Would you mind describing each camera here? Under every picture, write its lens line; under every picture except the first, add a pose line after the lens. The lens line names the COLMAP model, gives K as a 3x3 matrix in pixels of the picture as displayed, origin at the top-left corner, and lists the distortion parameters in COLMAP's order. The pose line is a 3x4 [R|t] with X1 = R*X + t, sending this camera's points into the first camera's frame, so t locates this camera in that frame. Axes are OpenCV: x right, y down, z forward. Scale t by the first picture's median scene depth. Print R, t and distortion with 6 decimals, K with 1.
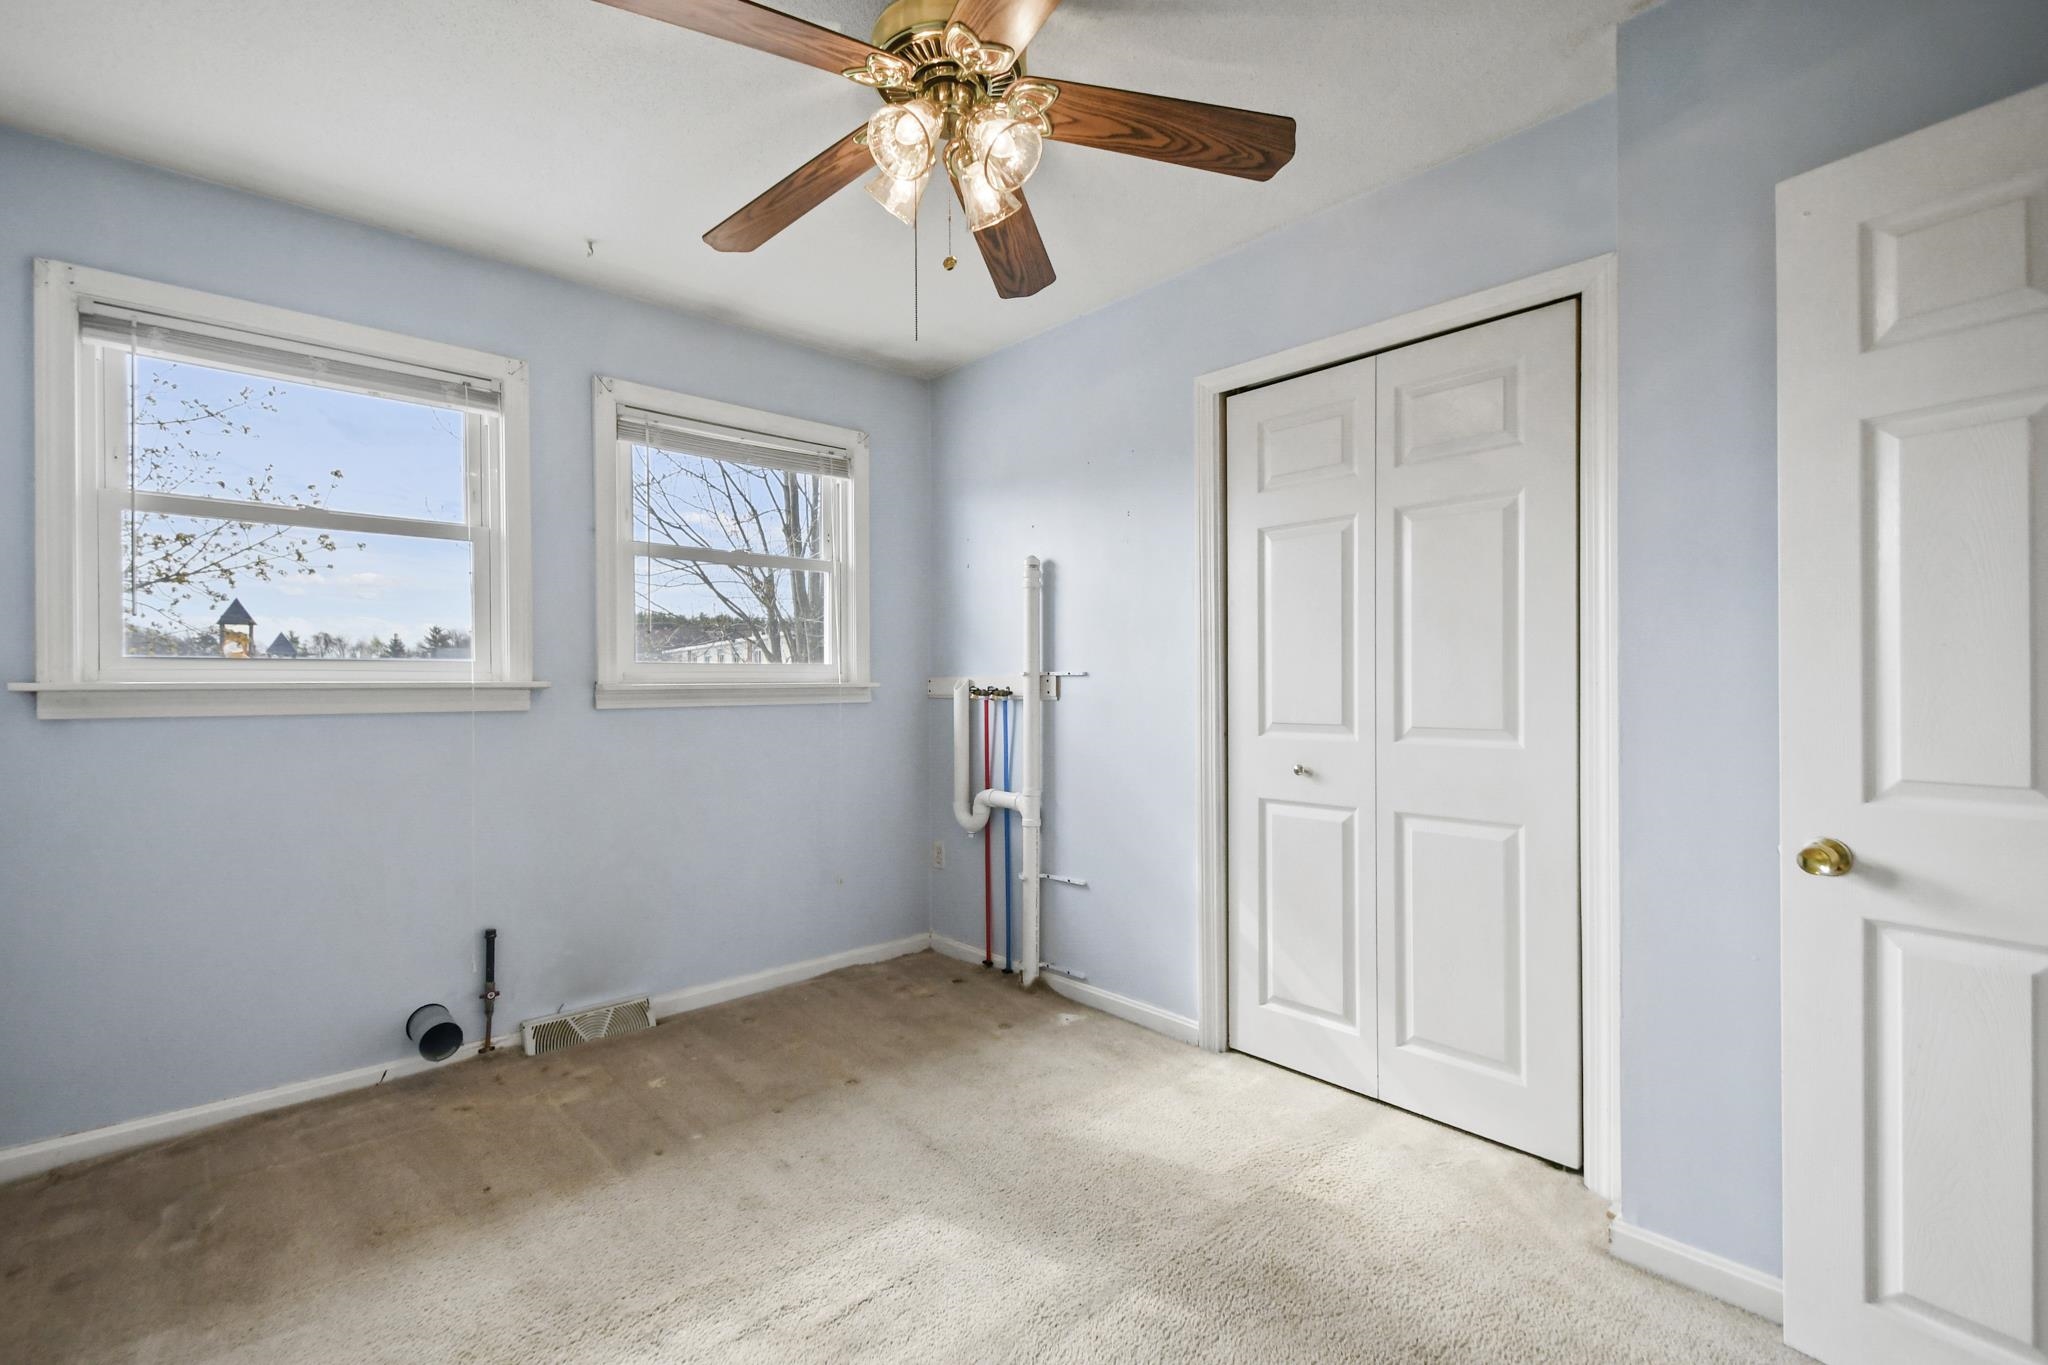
lens RADIAL K [[923.5, 0, 1024.0], [0, 923.5, 682.5], [0, 0, 1]] dist [0.000779, -0.000123]
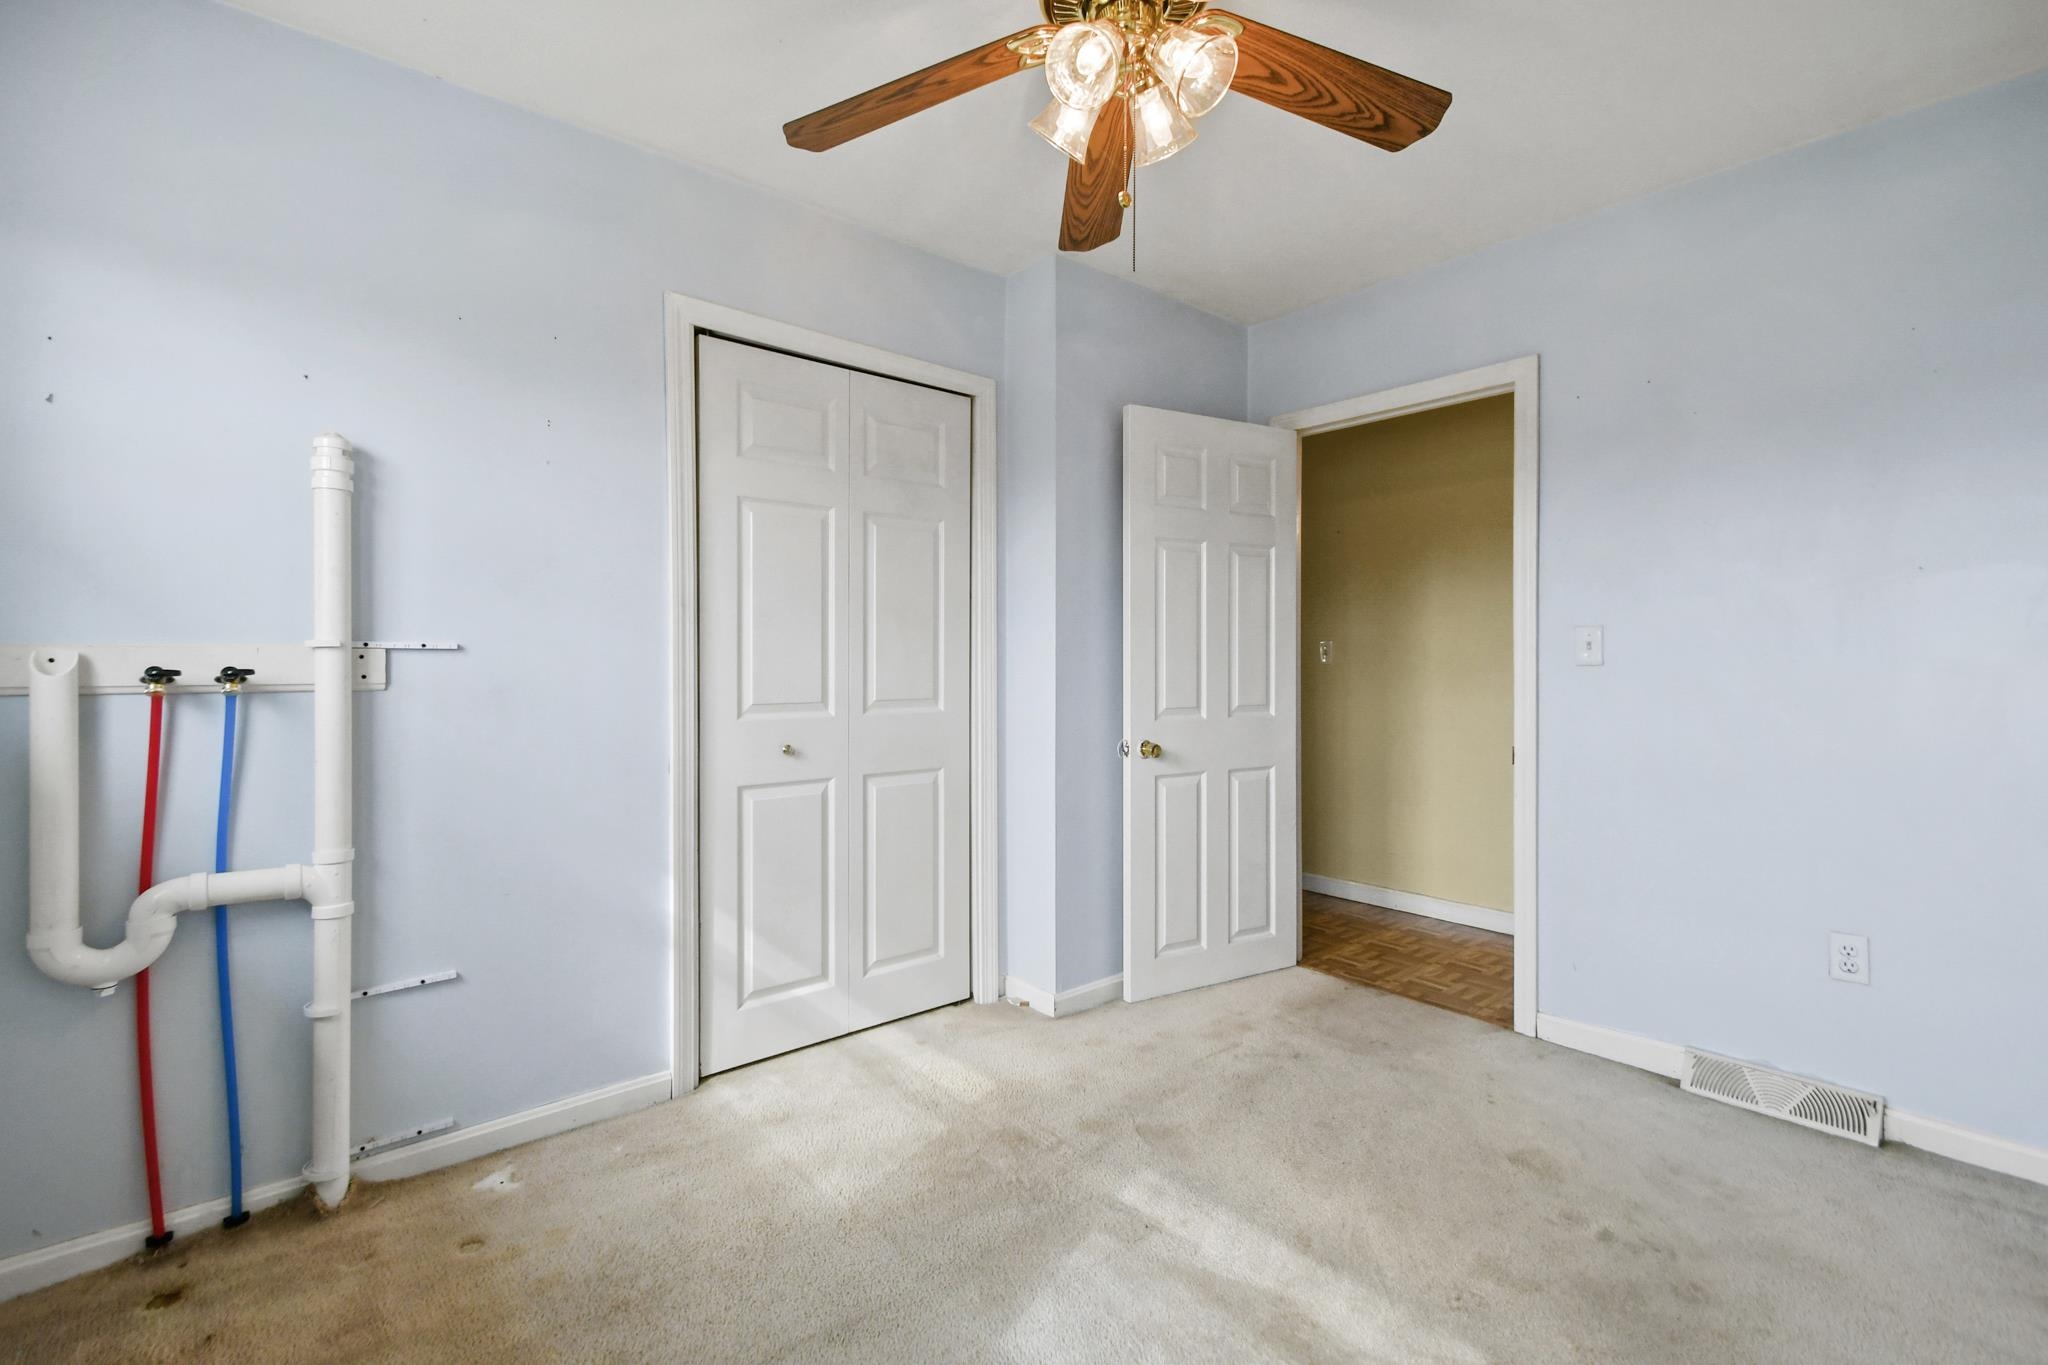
lens RADIAL K [[870.5, 0, 1021.0], [0, 870.5, 667.2], [0, 0, 1]] dist [-0.012940, -0.000013]
pose [[0.039805, -0.003182, 0.999202, -0.602483], [-0.000784, 0.999995, 0.003216, 0.002257], [-0.999207, -0.000911, 0.039803, 0.683082]]
